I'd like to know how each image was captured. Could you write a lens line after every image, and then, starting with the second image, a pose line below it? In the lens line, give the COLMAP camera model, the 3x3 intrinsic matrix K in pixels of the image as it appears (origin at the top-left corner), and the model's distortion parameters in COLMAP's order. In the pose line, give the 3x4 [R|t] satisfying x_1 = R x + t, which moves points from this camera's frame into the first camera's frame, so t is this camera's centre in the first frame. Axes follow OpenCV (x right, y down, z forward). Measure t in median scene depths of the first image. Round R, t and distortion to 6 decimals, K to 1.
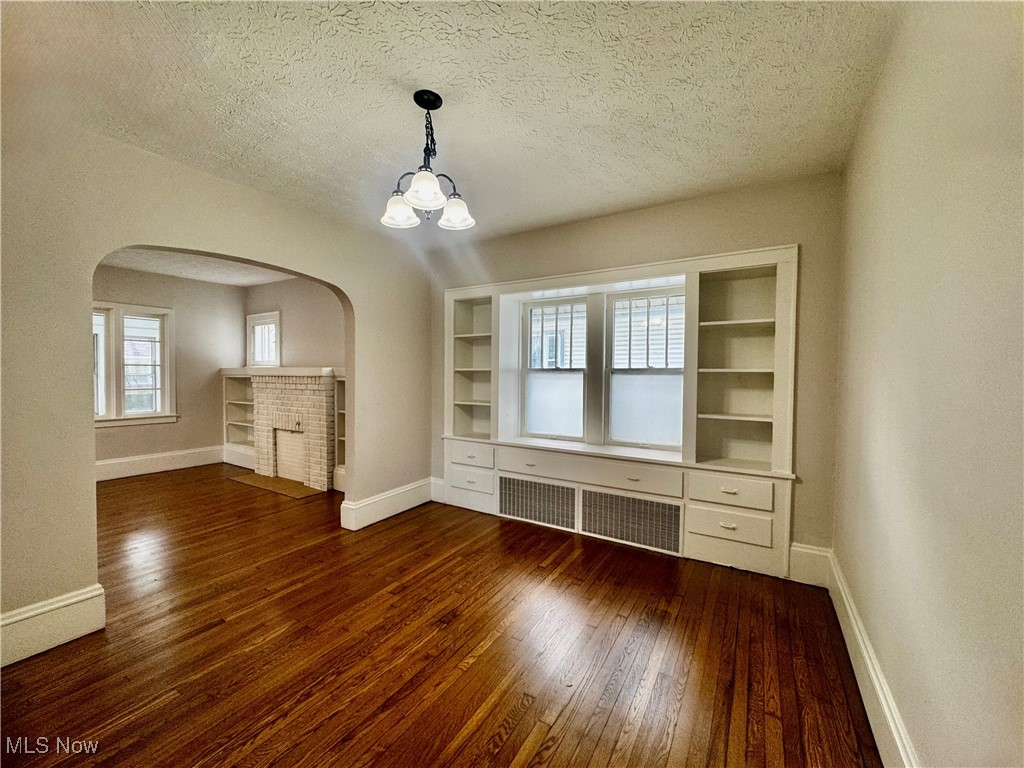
lens RADIAL K [[409.5, 0, 513.8], [0, 409.5, 384.5], [0, 0, 1]] dist [-0.000676, -0.000020]
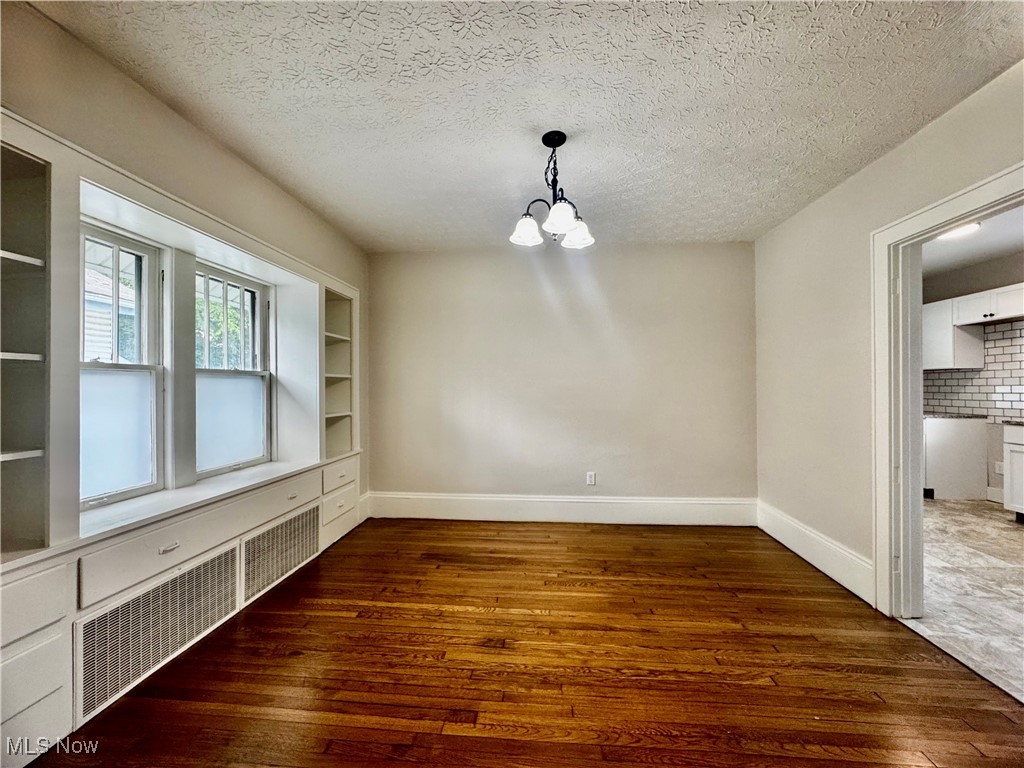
lens RADIAL K [[410.8, 0, 507.6], [0, 410.8, 386.6], [0, 0, 1]] dist [-0.001011, -0.000018]
pose [[-0.431118, -0.002511, 0.902292, -0.622695], [0.026404, 0.999533, 0.015398, -0.006036], [-0.901909, 0.030462, -0.430850, 0.848864]]
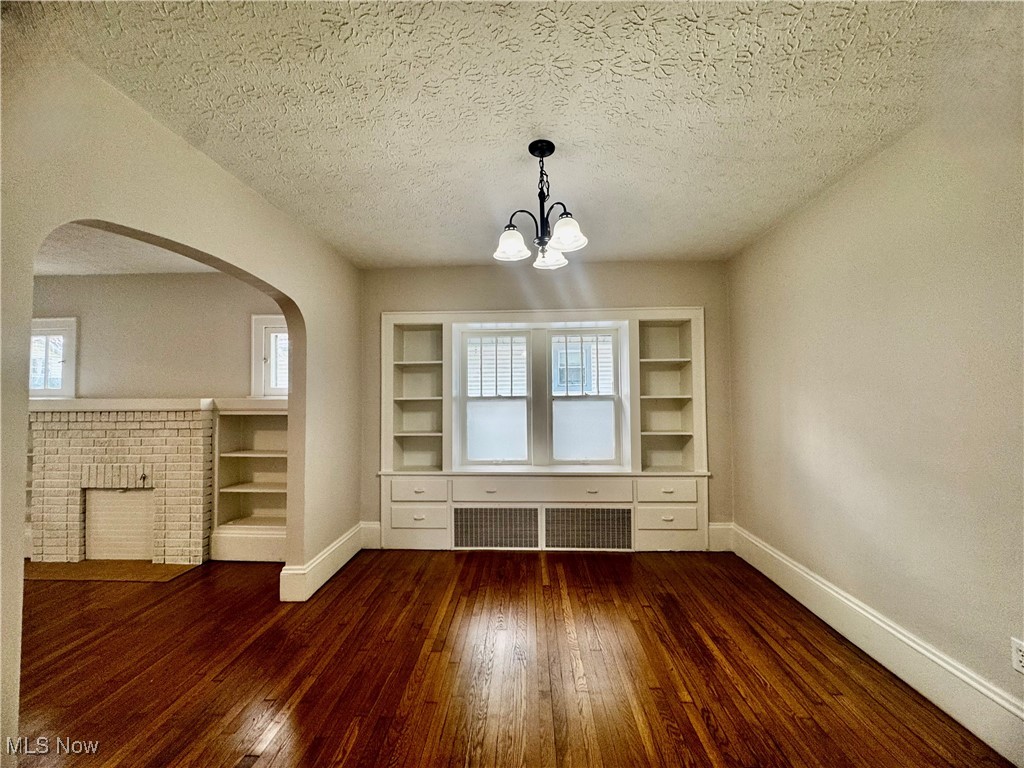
lens RADIAL K [[409.5, 0, 513.8], [0, 409.5, 384.5], [0, 0, 1]] dist [-0.000676, -0.000020]
pose [[0.876617, 0.001027, 0.481188, -0.406346], [0.027773, 0.998223, -0.052726, -0.014261], [-0.480387, 0.059585, 0.875030, 0.070555]]
